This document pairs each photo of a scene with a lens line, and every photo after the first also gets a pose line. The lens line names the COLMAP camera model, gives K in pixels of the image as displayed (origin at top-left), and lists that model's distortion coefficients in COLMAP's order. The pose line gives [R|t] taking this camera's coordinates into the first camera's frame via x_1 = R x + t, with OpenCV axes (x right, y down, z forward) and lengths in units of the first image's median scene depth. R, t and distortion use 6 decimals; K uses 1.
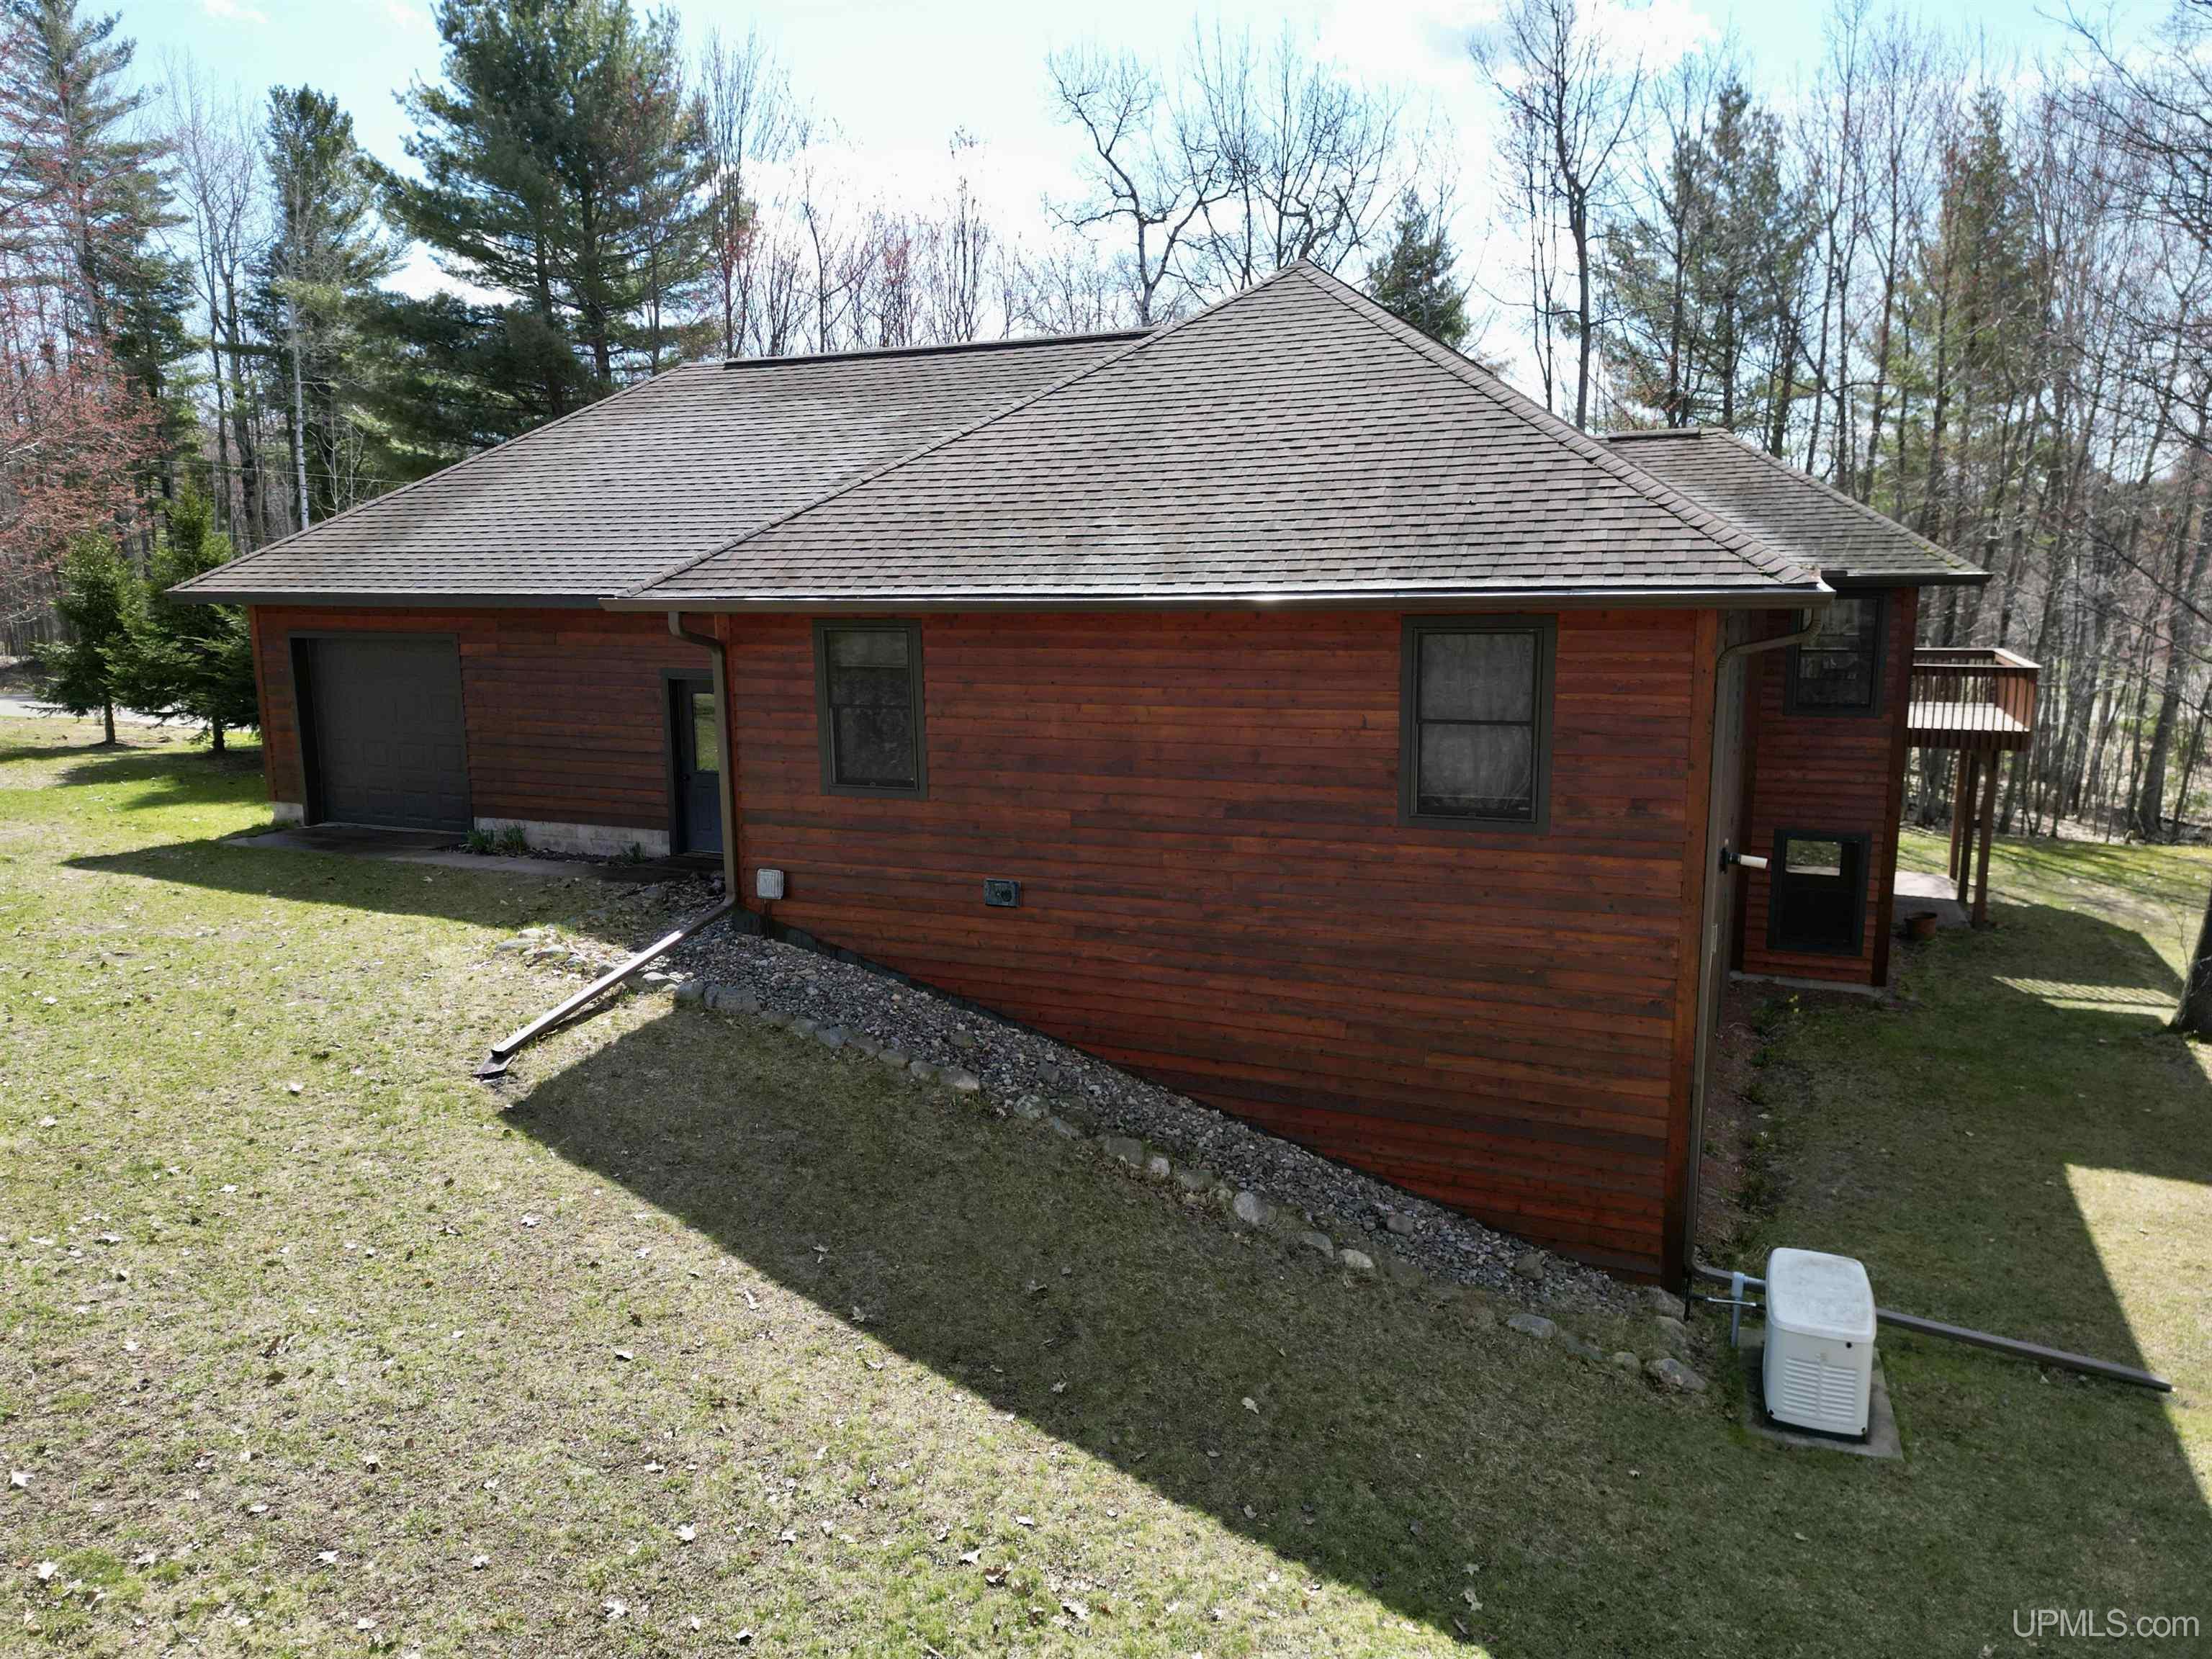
lens RADIAL K [[1513.0, 0, 1091.8], [0, 1513.0, 825.6], [0, 0, 1]] dist [0.086185, -0.081817]
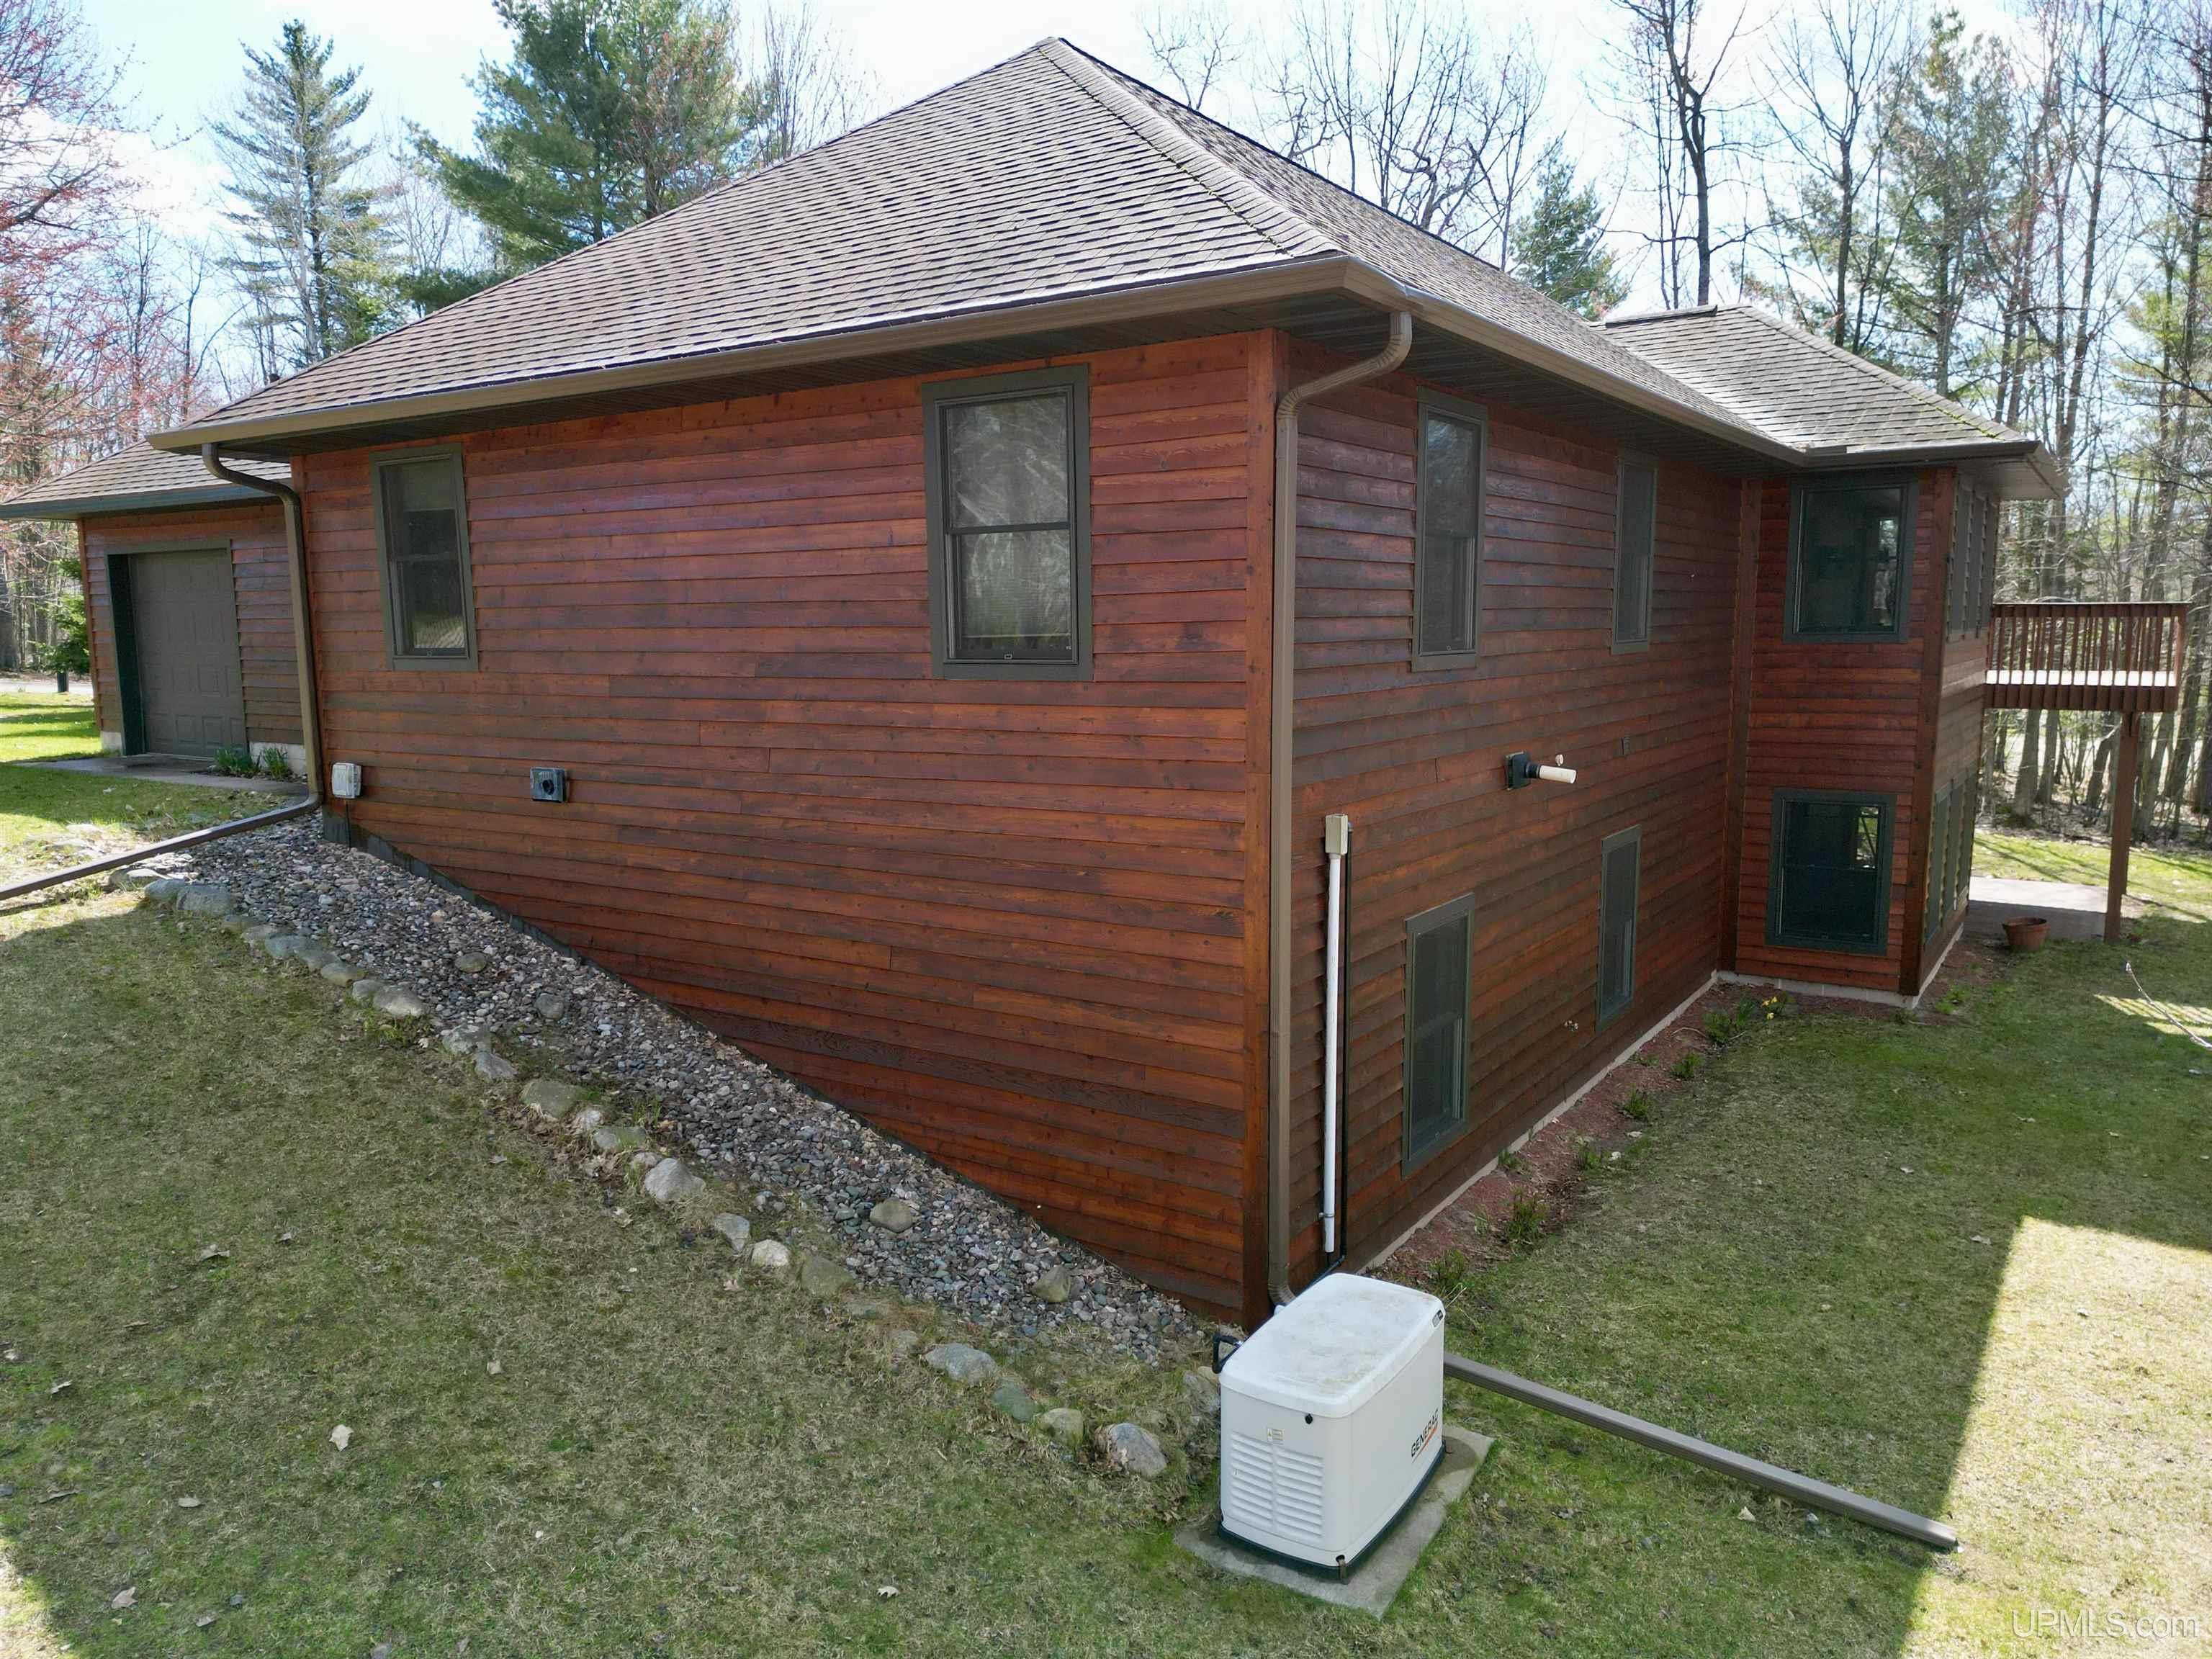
lens RADIAL K [[1502.0, 0, 1106.0], [0, 1502.0, 829.5], [0, 0, 1]] dist [0.110187, -0.103648]
pose [[0.985138, 0.022735, -0.170253, 0.391872], [-0.028135, 0.999172, -0.029373, 0.089048], [0.169445, 0.033726, 0.984962, 0.277096]]
